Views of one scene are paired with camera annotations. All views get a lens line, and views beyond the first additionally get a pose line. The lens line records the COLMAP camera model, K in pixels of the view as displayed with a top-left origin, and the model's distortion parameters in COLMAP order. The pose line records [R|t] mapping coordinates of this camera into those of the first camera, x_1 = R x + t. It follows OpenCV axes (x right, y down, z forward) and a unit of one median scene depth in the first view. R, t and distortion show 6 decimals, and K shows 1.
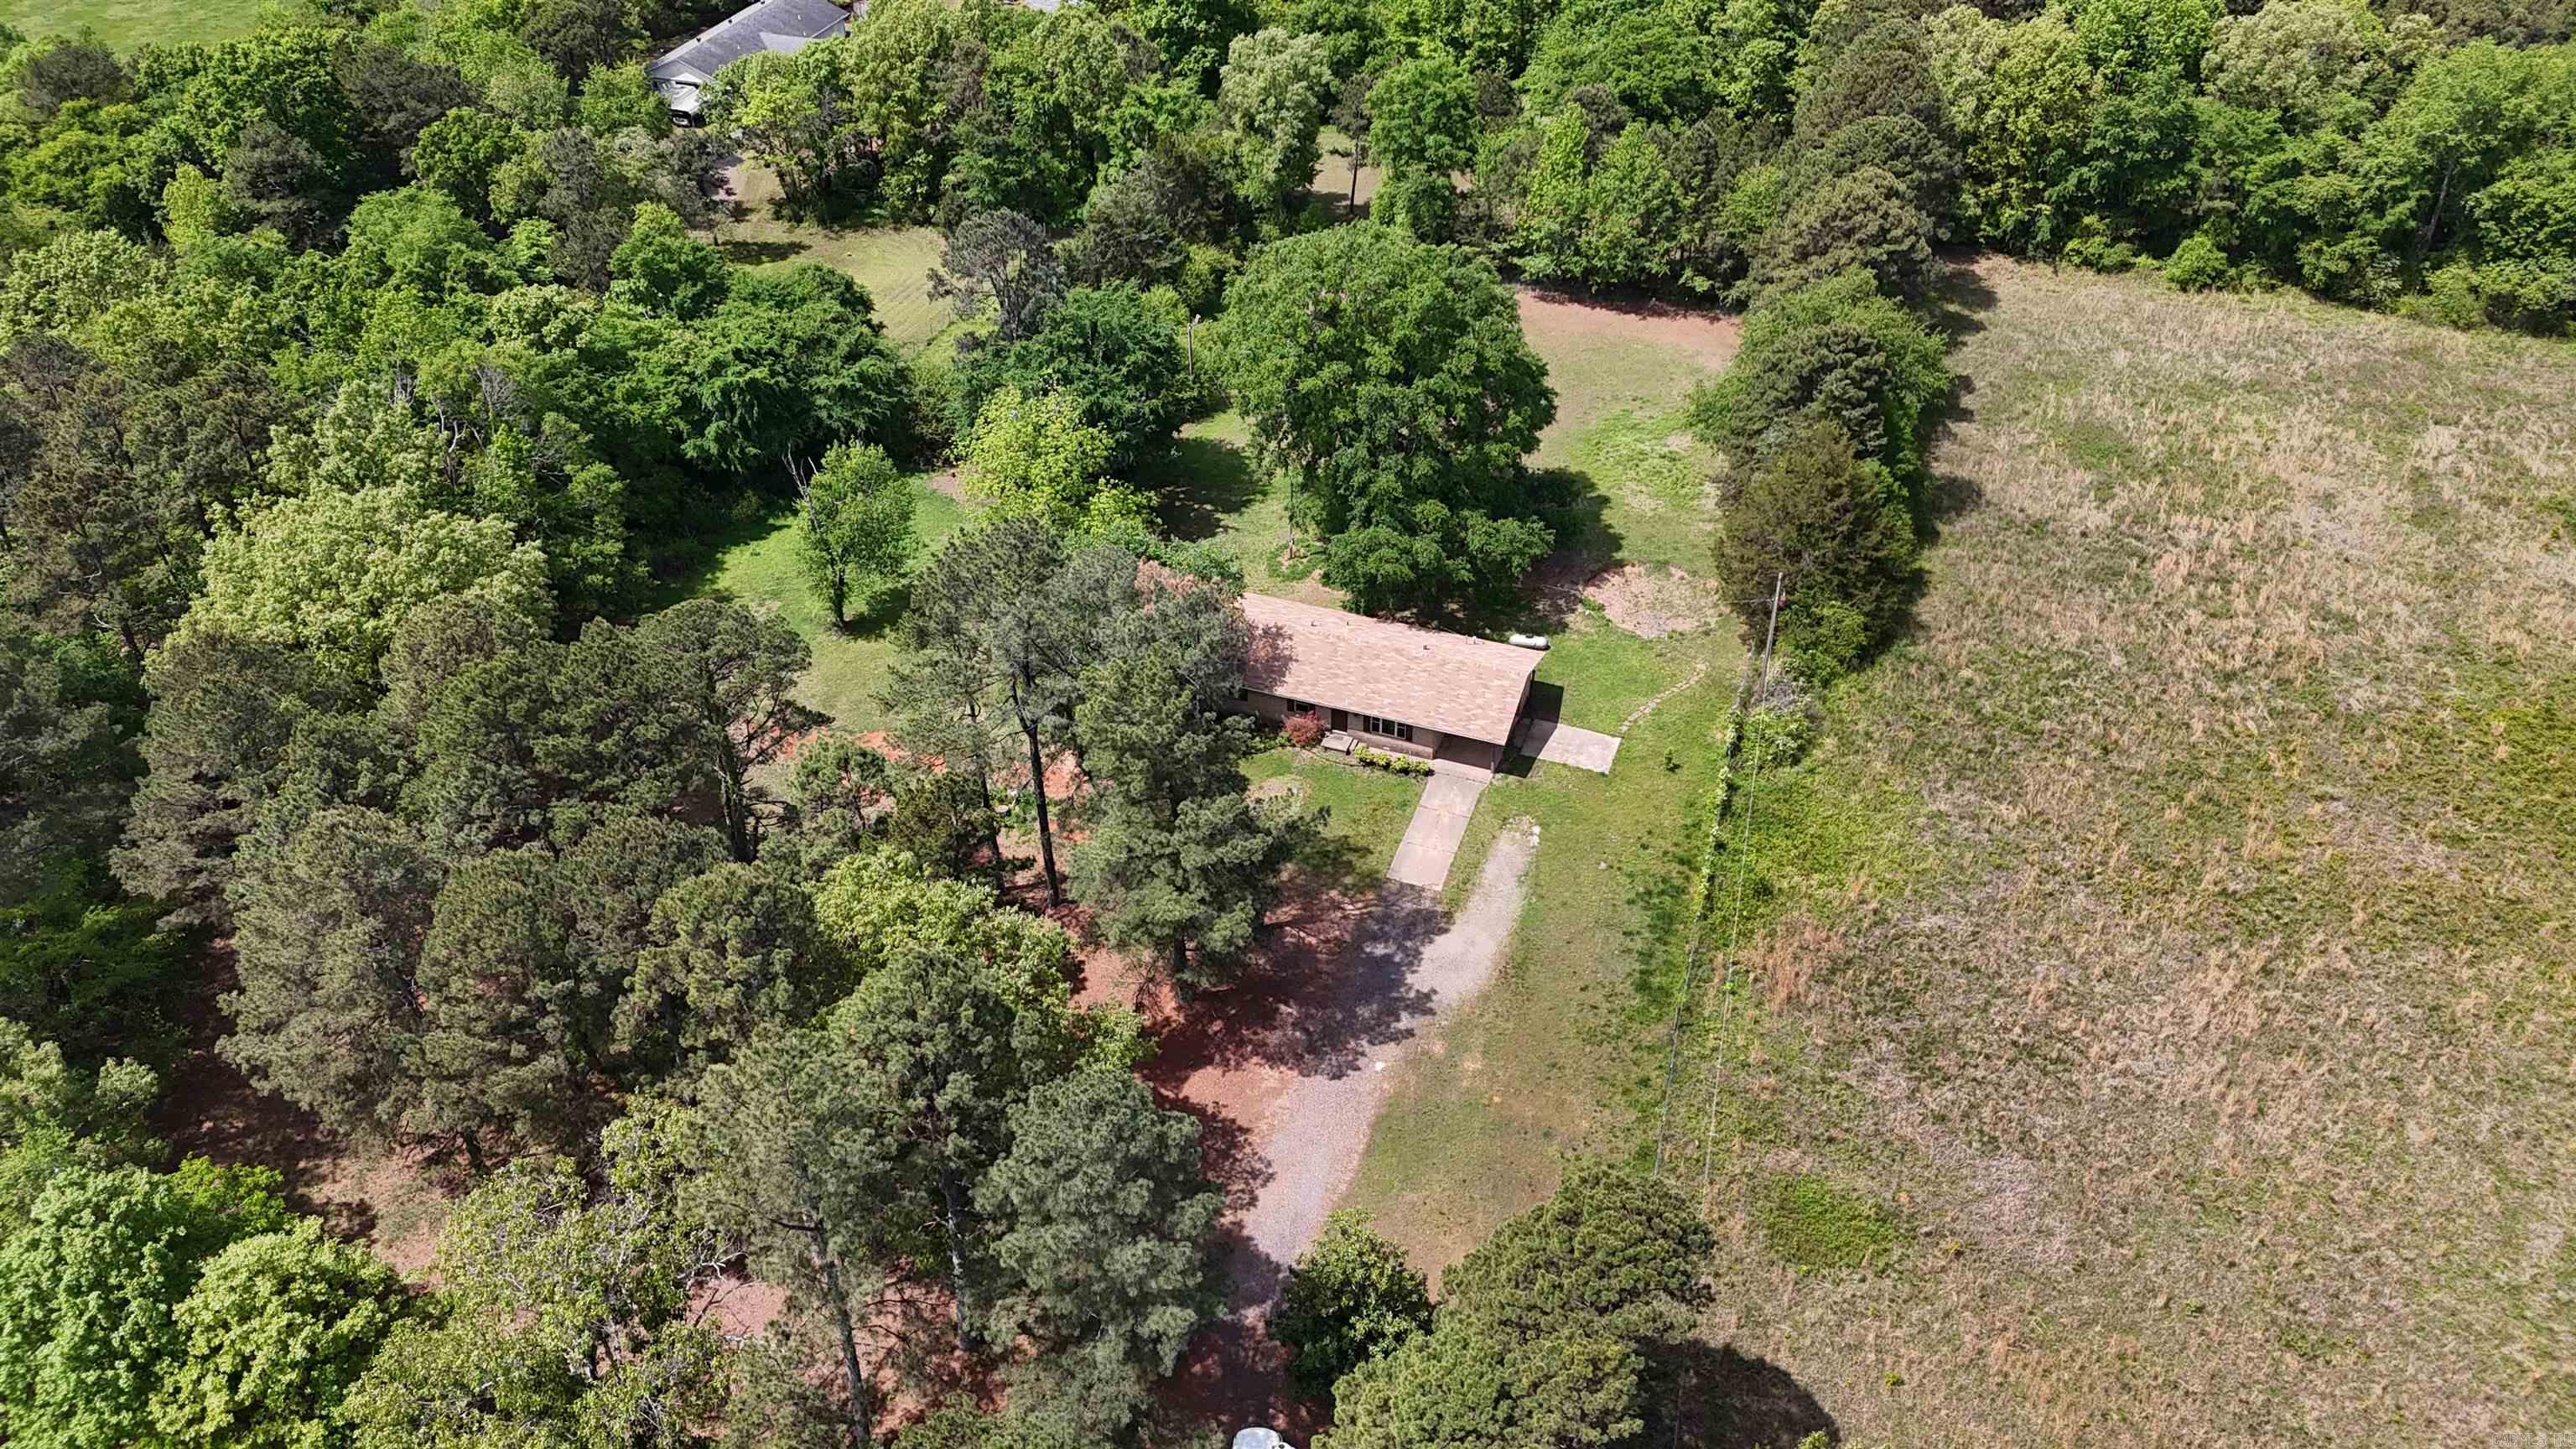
lens RADIAL K [[1911.9, 0, 1288.0], [0, 1911.9, 724.5], [0, 0, 1]] dist [0.092436, -0.090529]
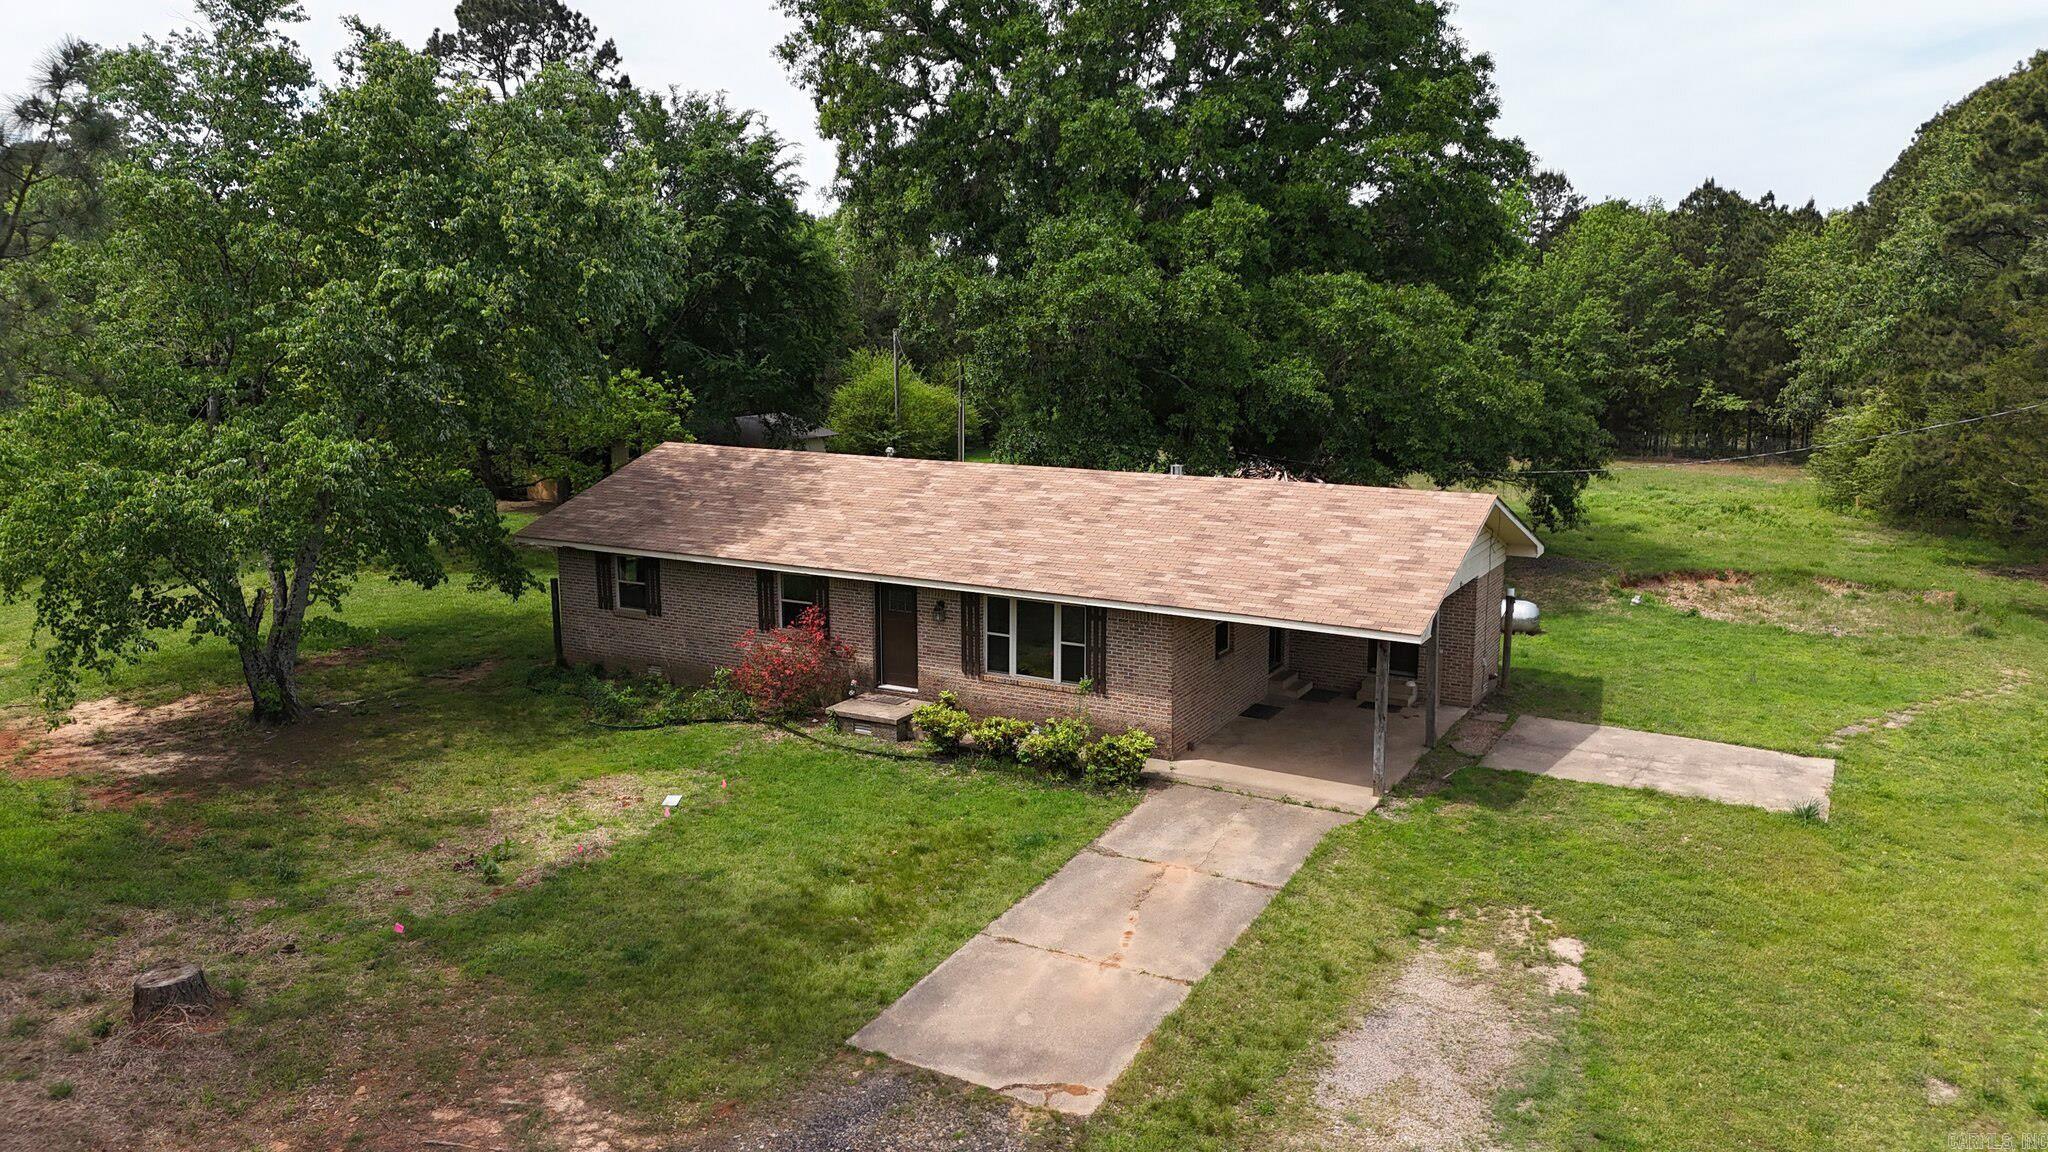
lens RADIAL K [[1518.6, 0, 1024.0], [0, 1518.6, 576.0], [0, 0, 1]] dist [0.085826, -0.075356]
pose [[0.987814, 0.023567, -0.153846, 0.088513], [-0.087642, 0.901083, -0.424698, 0.096598], [0.128619, 0.433006, 0.892168, 0.776548]]
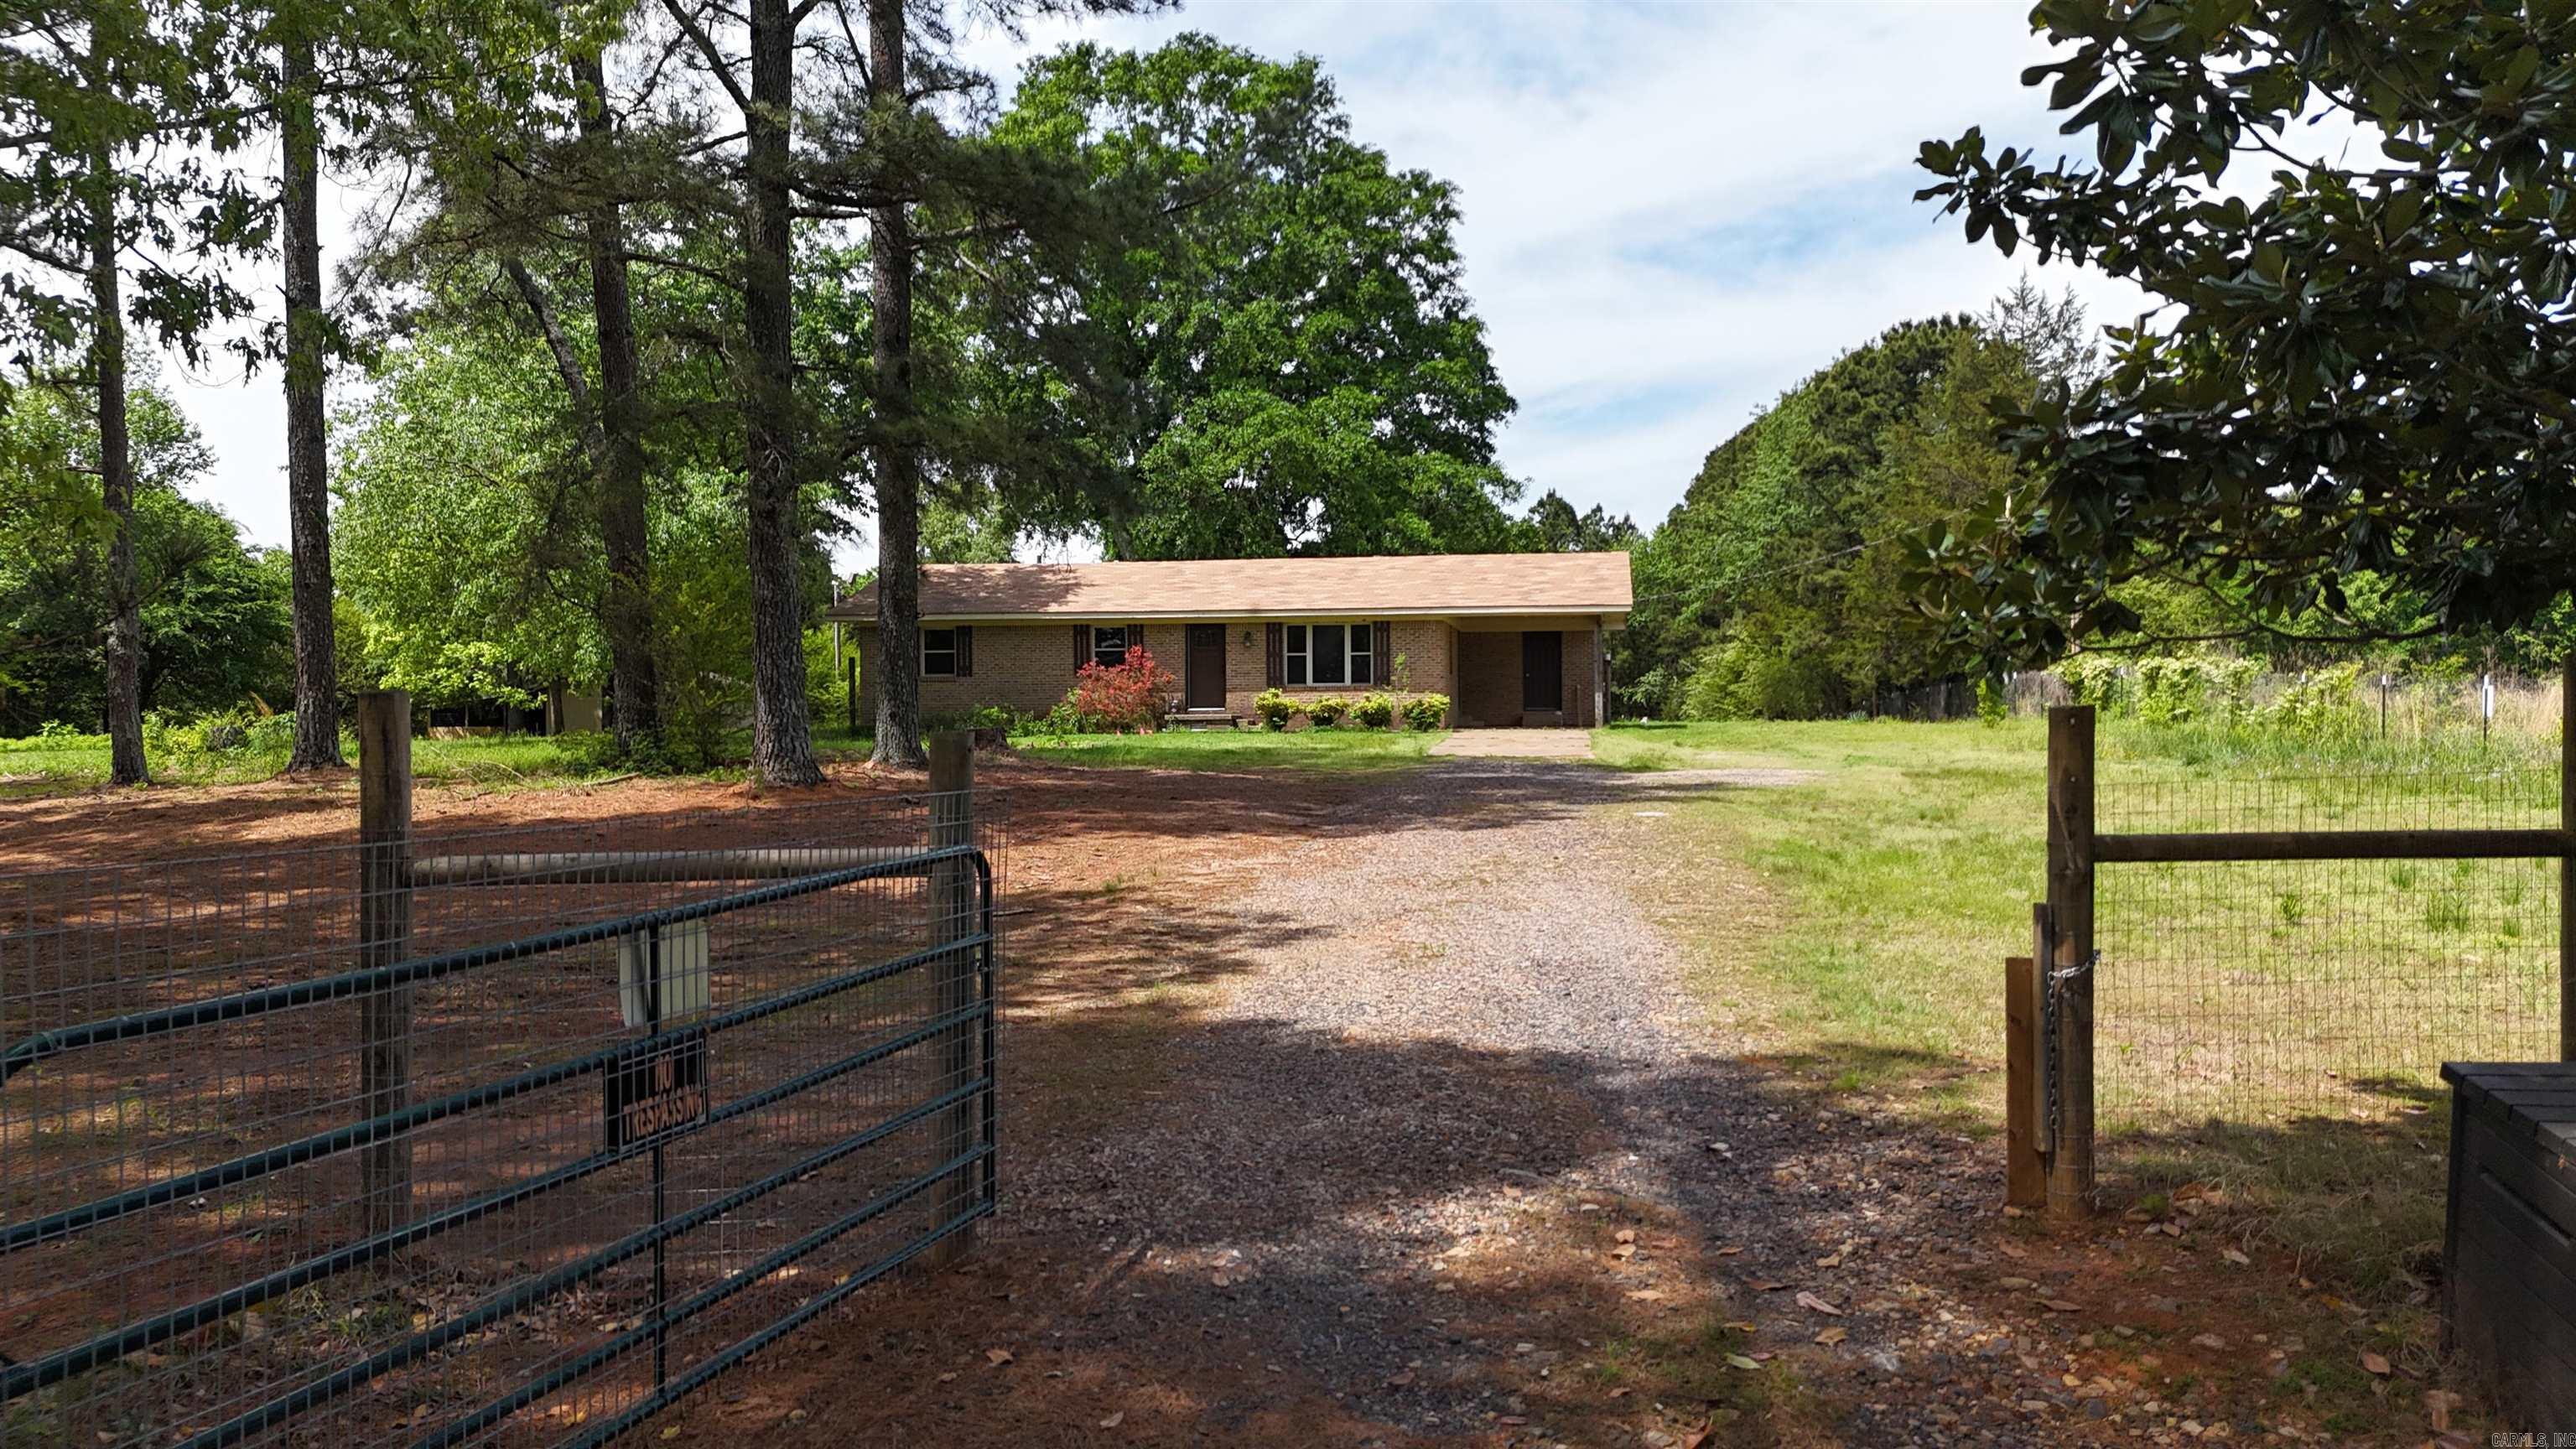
lens RADIAL K [[1923.2, 0, 1288.0], [0, 1923.2, 724.5], [0, 0, 1]] dist [0.062003, -0.052591]
pose [[0.982196, -0.009272, 0.187630, -0.033472], [0.117616, 0.809154, -0.575705, 0.249729], [-0.146484, 0.587524, 0.795838, 0.682971]]
